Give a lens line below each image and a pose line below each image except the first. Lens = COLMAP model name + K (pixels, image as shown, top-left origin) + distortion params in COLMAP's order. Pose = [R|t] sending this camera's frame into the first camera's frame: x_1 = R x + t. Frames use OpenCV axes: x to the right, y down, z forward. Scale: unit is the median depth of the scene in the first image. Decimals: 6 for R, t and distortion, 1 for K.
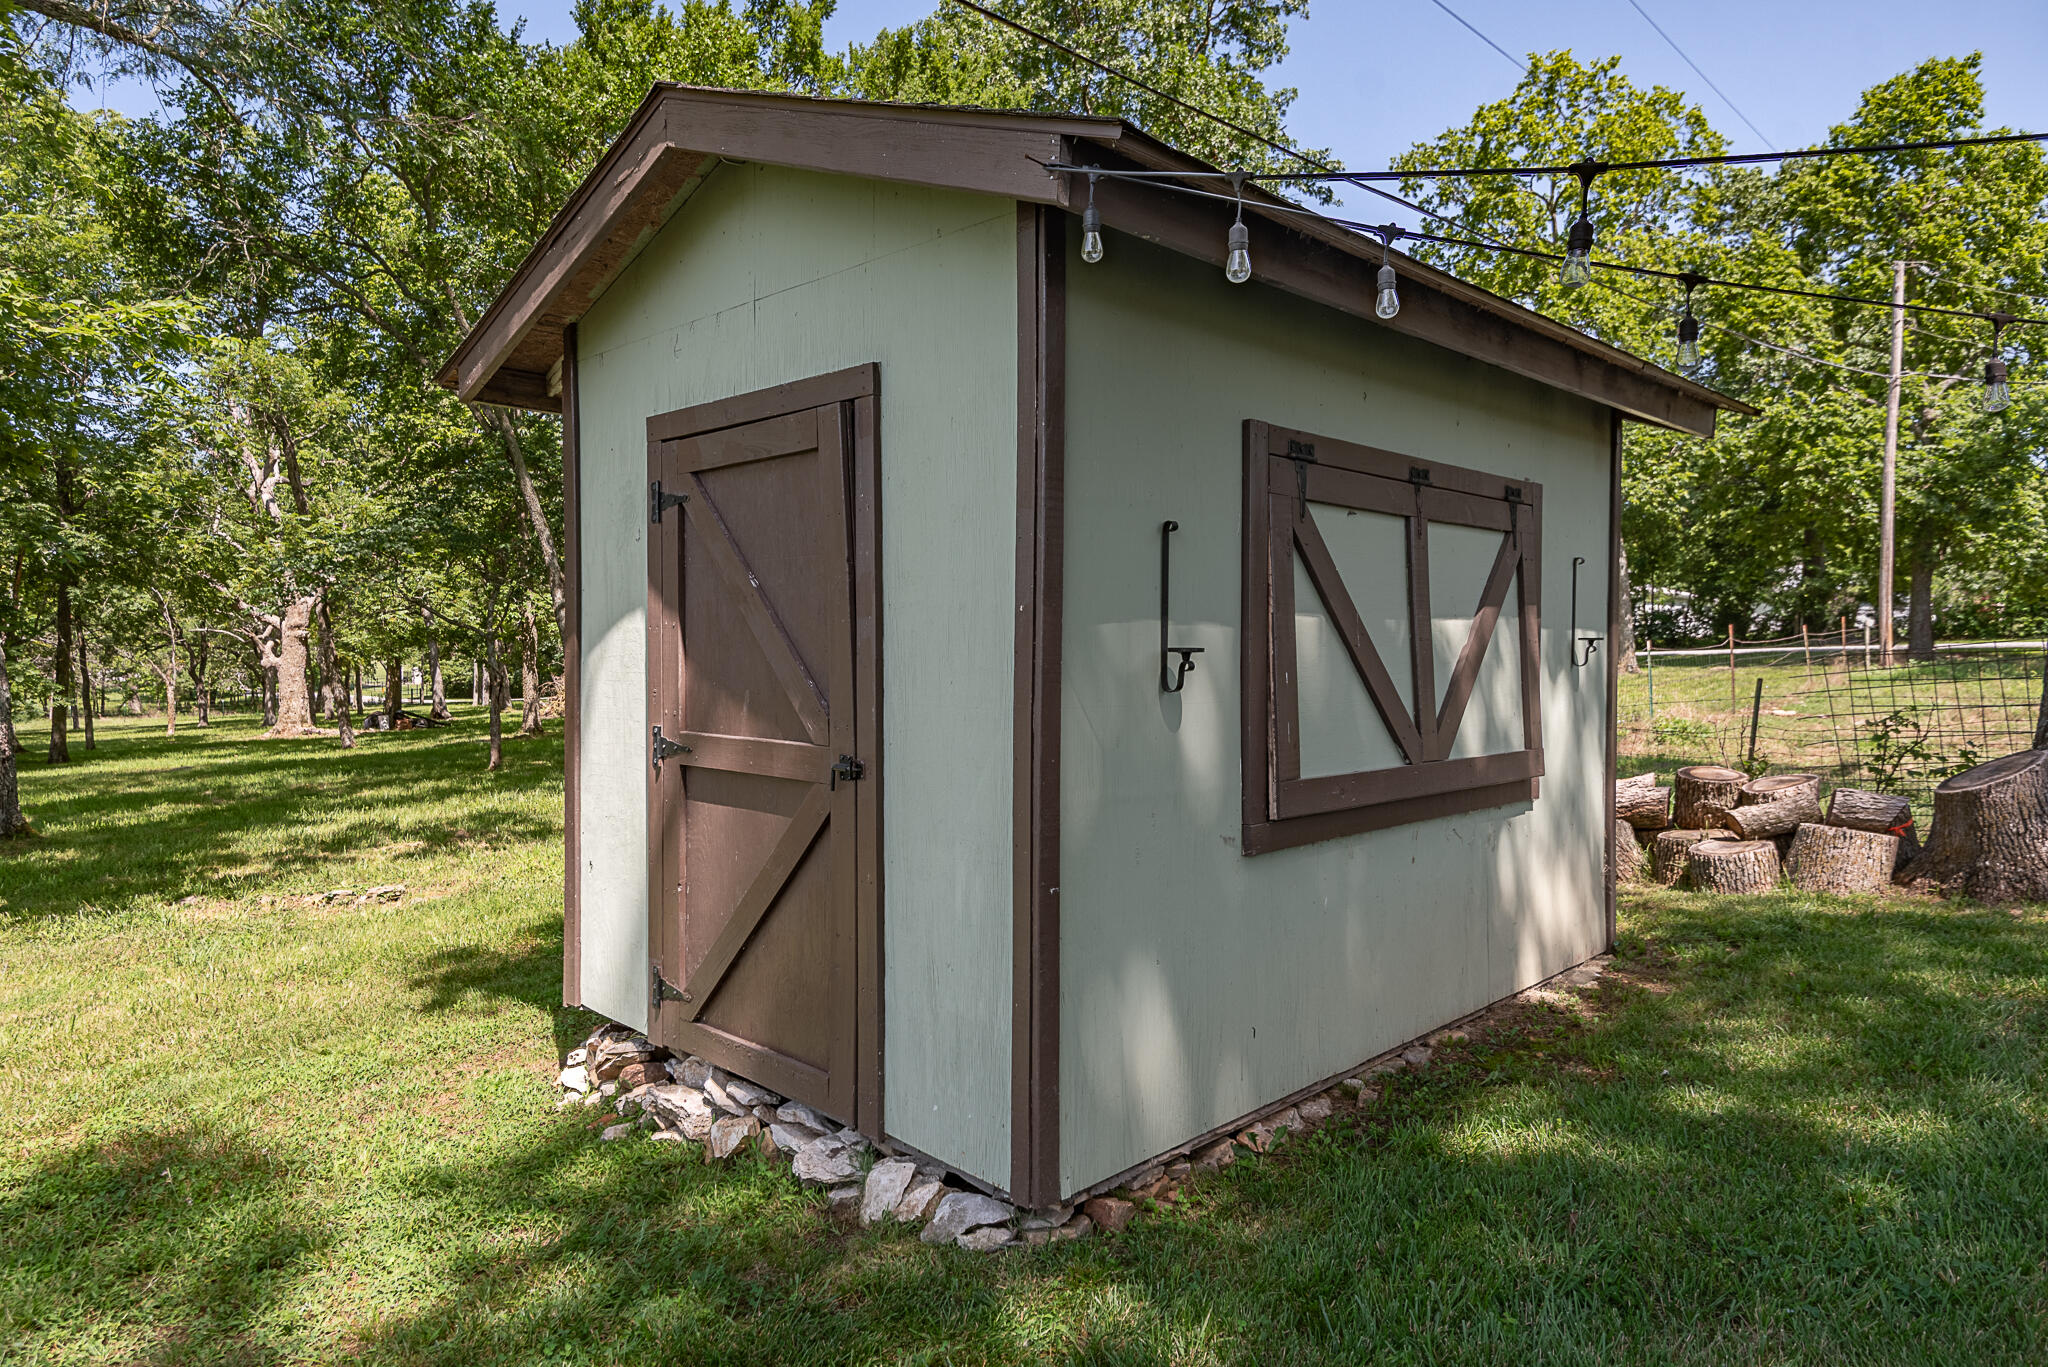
lens RADIAL K [[1228.9, 0, 1019.1], [0, 1228.9, 674.6], [0, 0, 1]] dist [-0.006180, -0.004659]
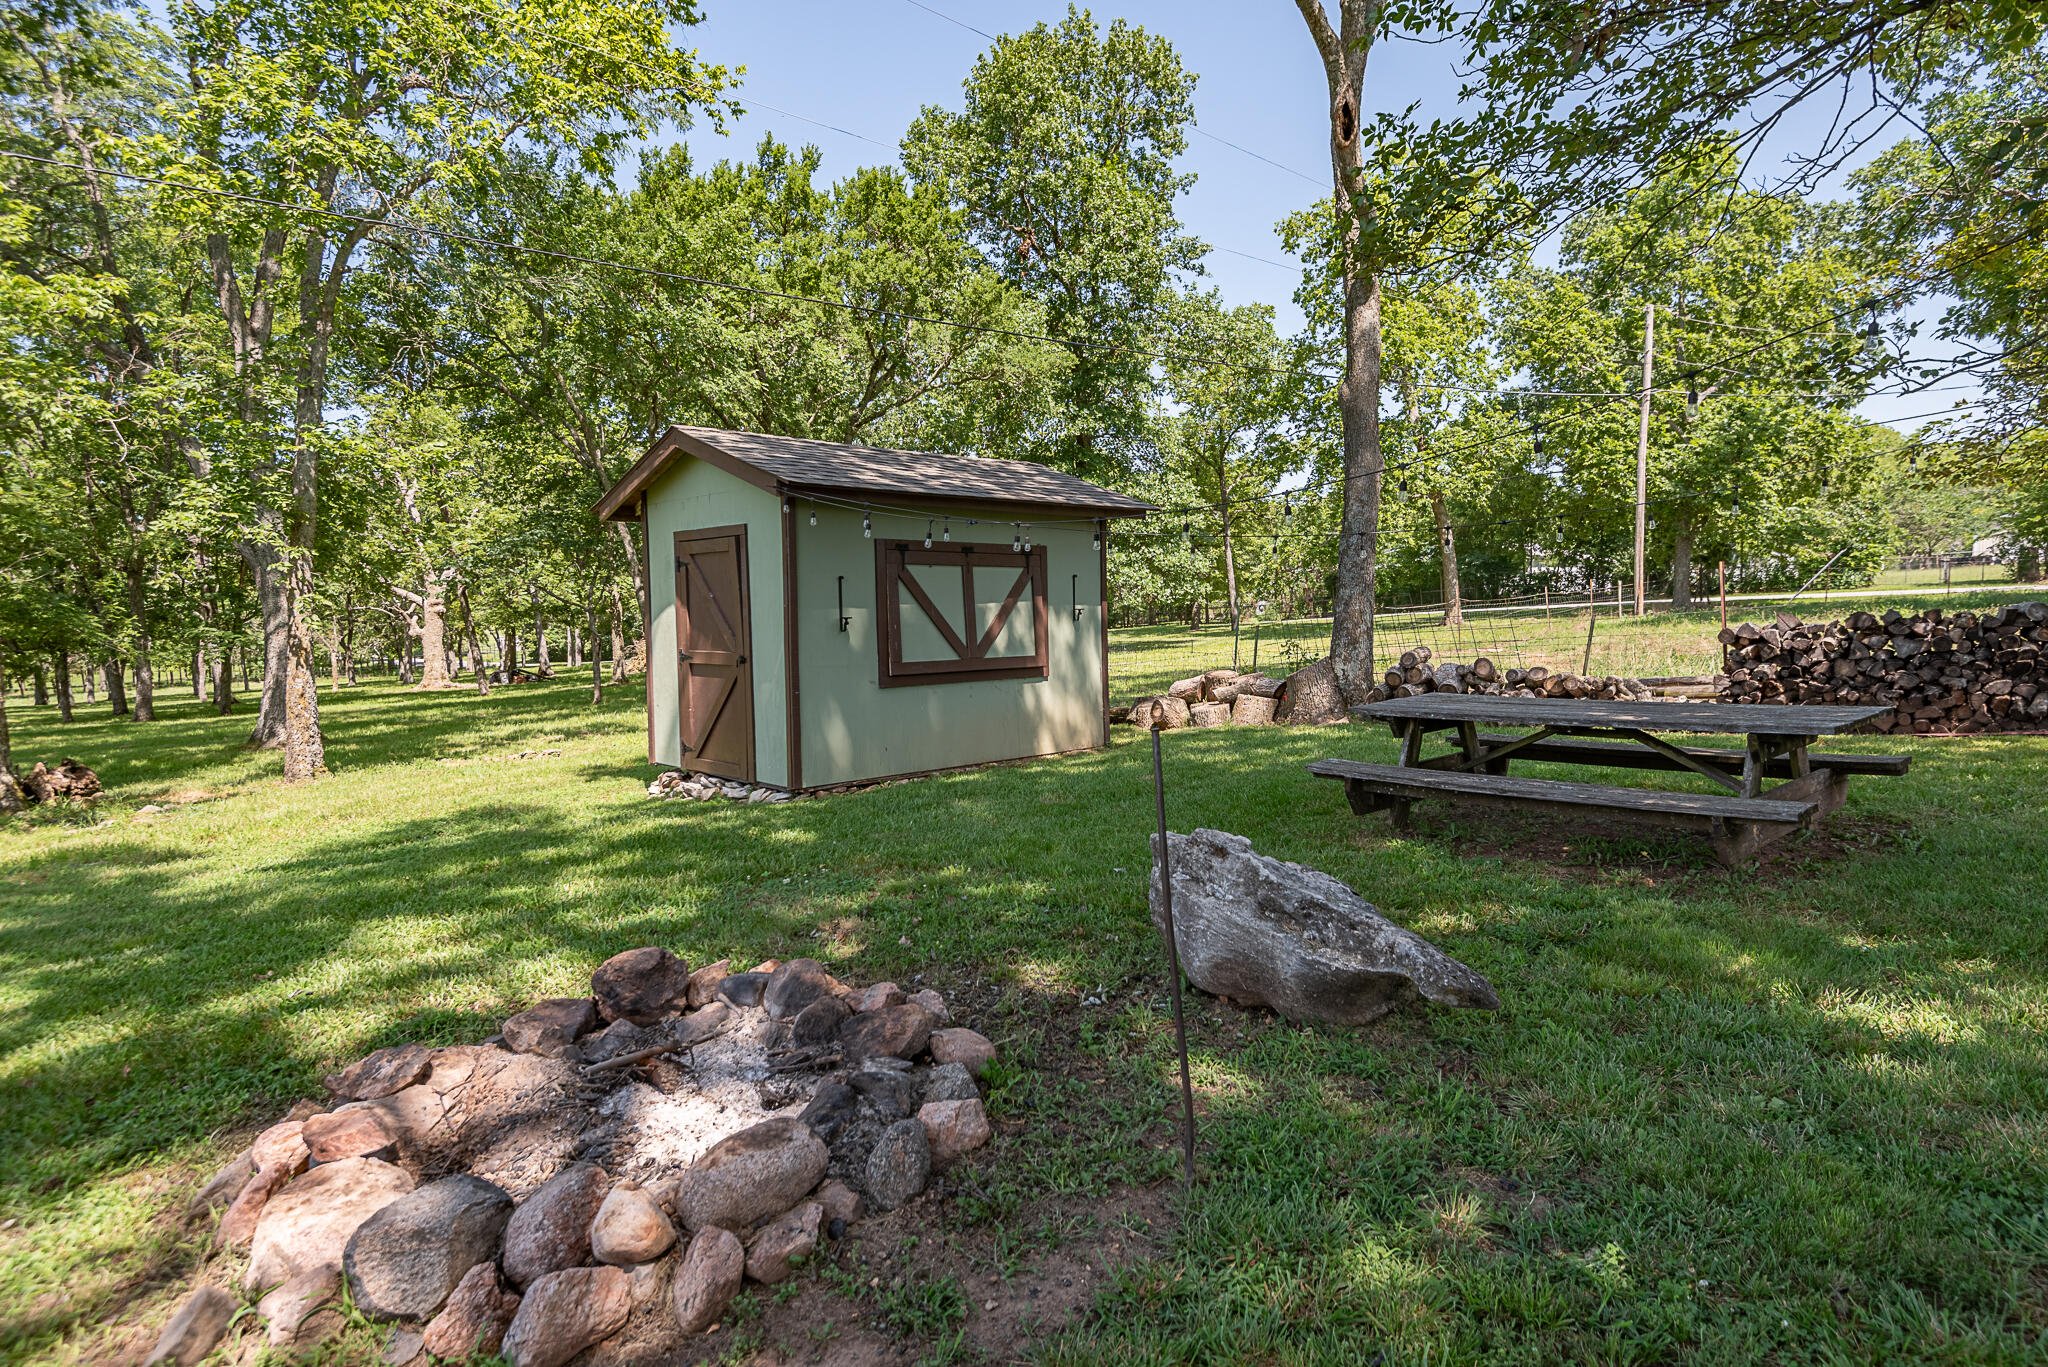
lens RADIAL K [[1228.9, 0, 1070.5], [0, 1228.9, 673.1], [0, 0, 1]] dist [-0.006180, -0.004659]
pose [[0.999677, -0.015319, -0.020300, 0.115405], [0.015918, 0.999433, 0.029678, 0.005938], [0.019834, -0.029992, 0.999353, -0.313189]]
